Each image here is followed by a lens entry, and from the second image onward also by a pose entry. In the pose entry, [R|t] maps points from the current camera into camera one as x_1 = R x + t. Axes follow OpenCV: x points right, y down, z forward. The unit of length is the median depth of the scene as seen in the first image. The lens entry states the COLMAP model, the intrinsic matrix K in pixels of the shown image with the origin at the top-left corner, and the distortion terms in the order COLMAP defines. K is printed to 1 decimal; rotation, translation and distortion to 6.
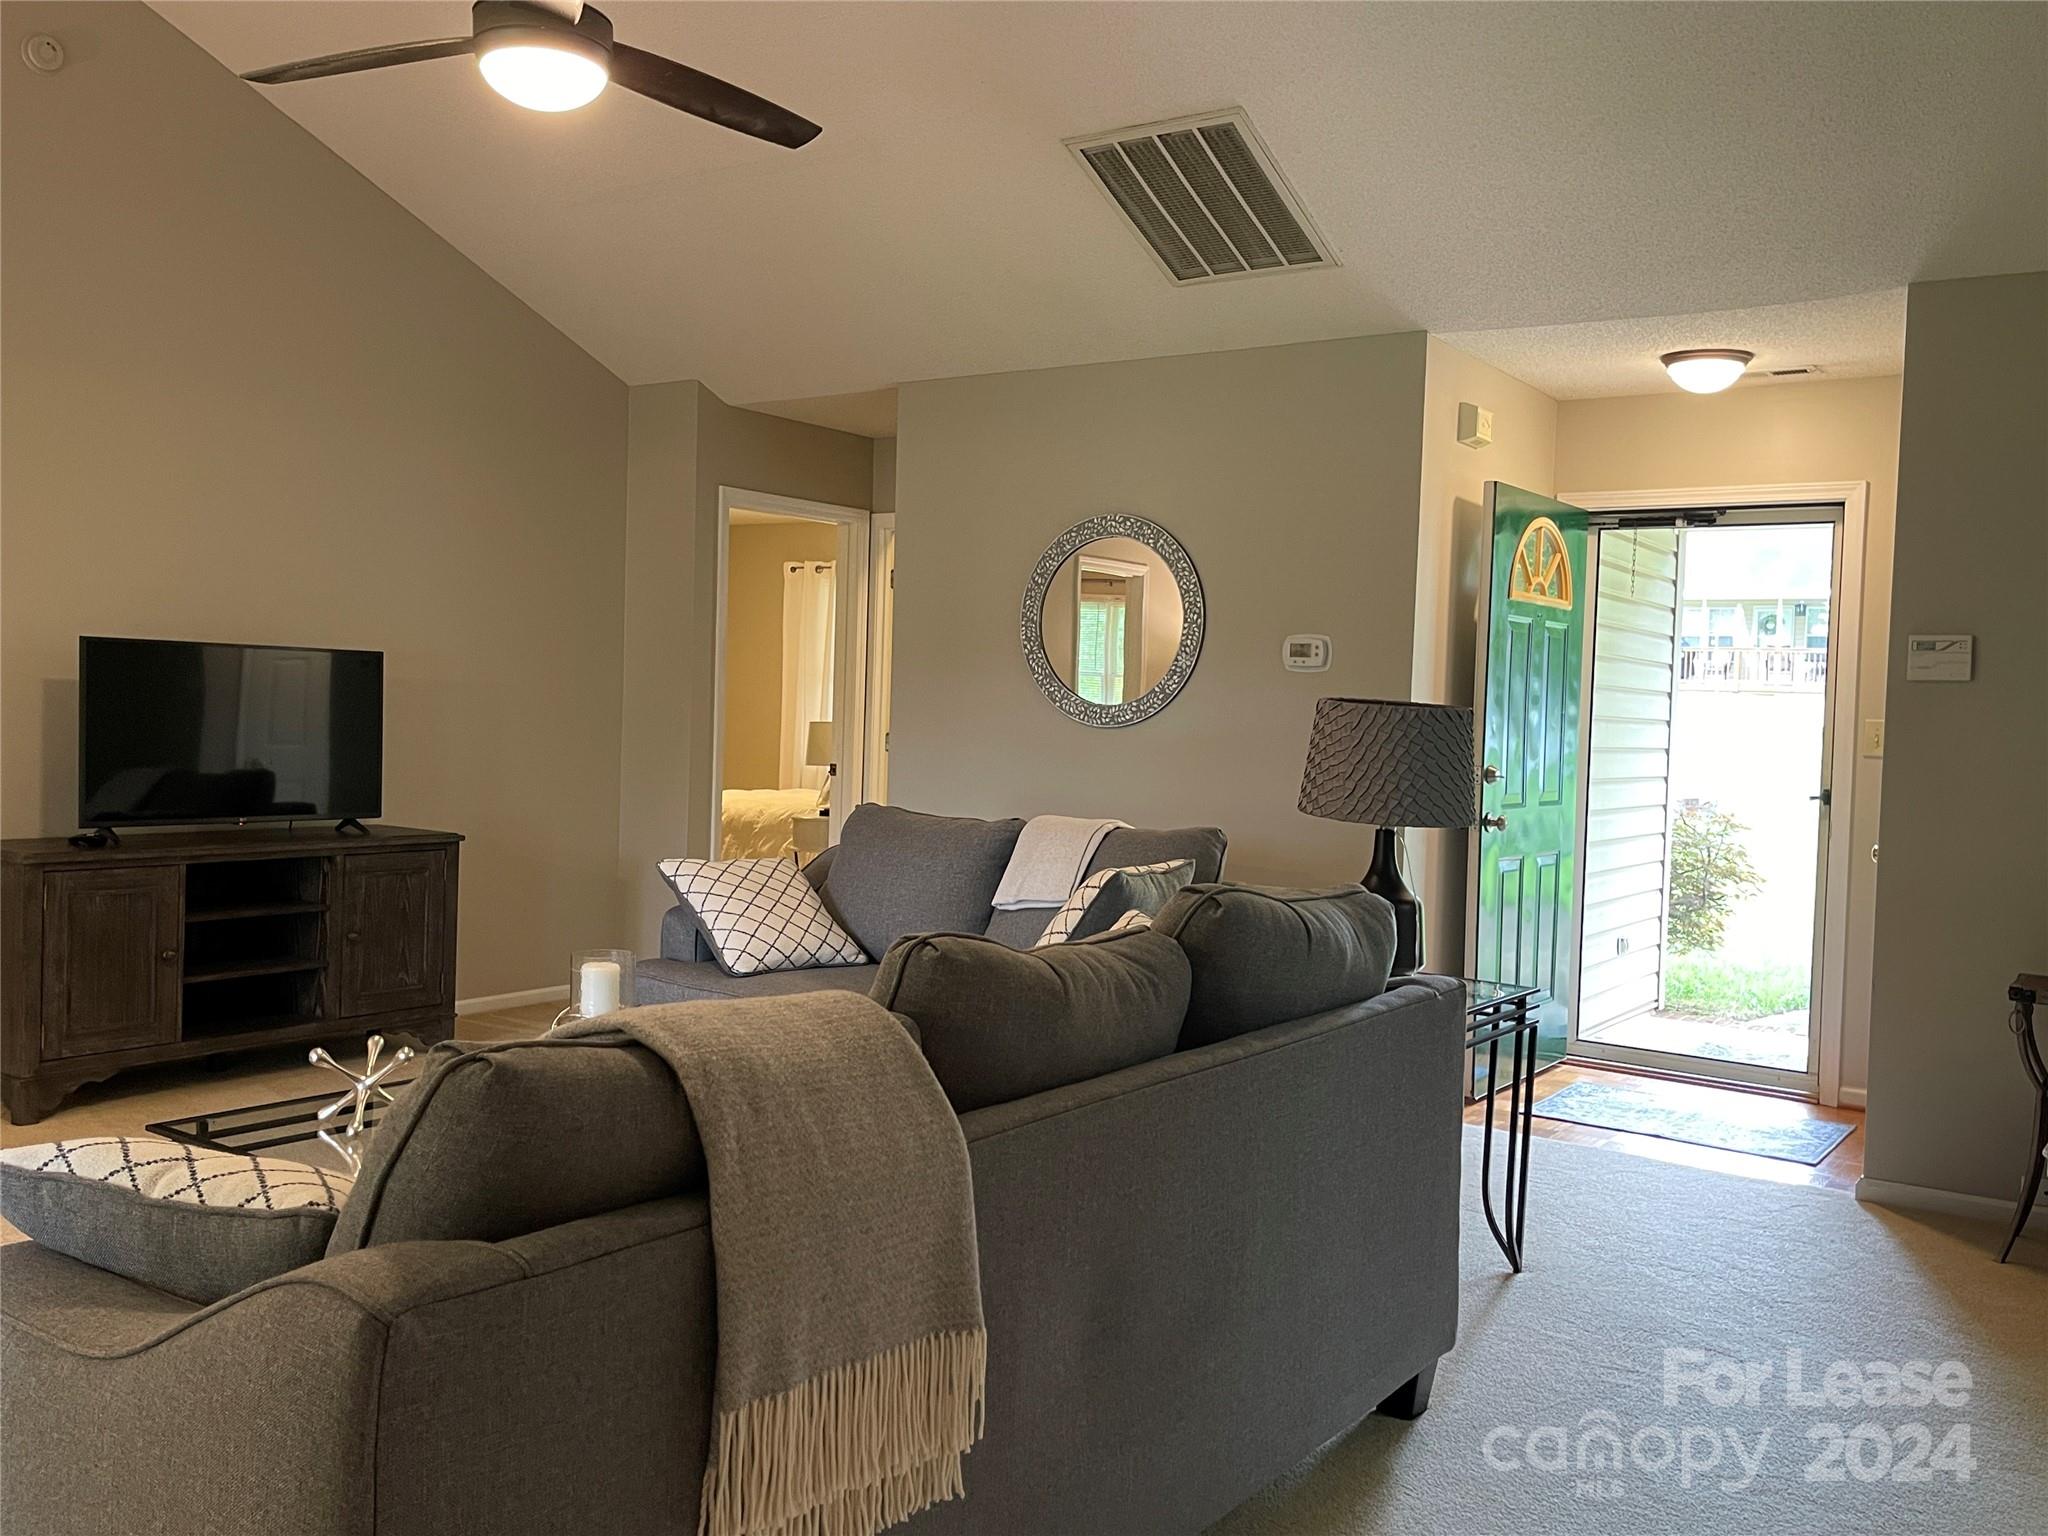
lens RADIAL K [[1692.7, 0, 1033.4], [0, 1692.7, 768.4], [0, 0, 1]] dist [0.096748, -0.164937]
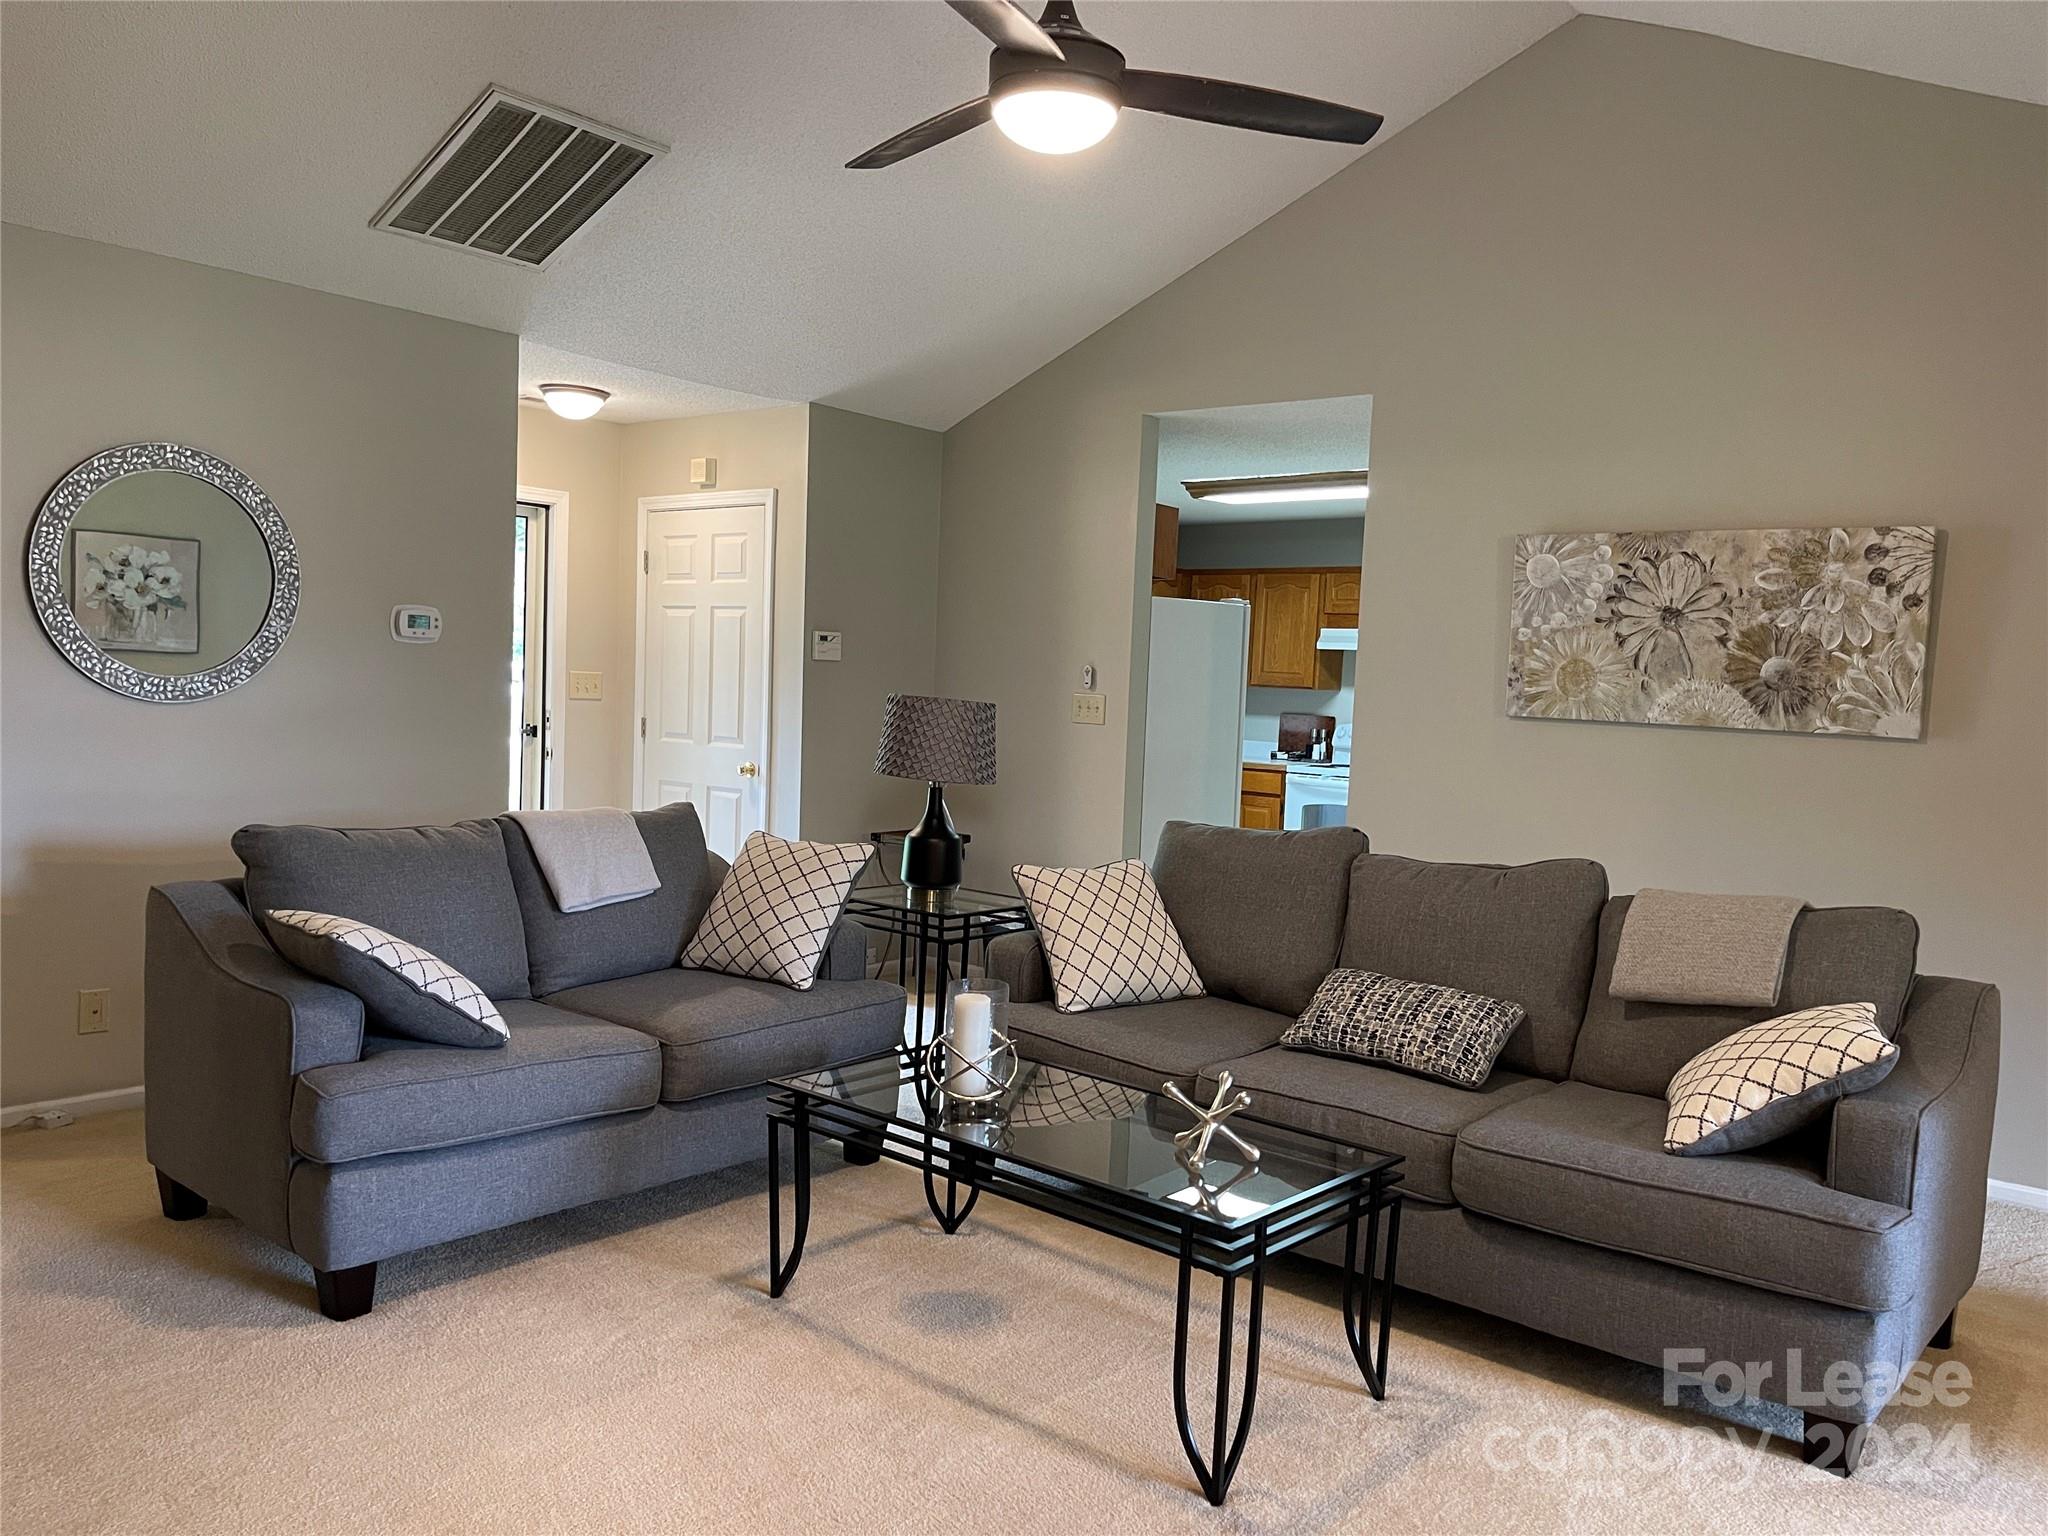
lens RADIAL K [[1526.2, 0, 1028.6], [0, 1526.2, 762.4], [0, 0, 1]] dist [0.066502, -0.094133]
pose [[0.097259, -0.082166, 0.991862, -0.820245], [0.004771, 0.996613, 0.082092, -0.068024], [-0.995248, -0.003252, 0.097321, 0.631083]]
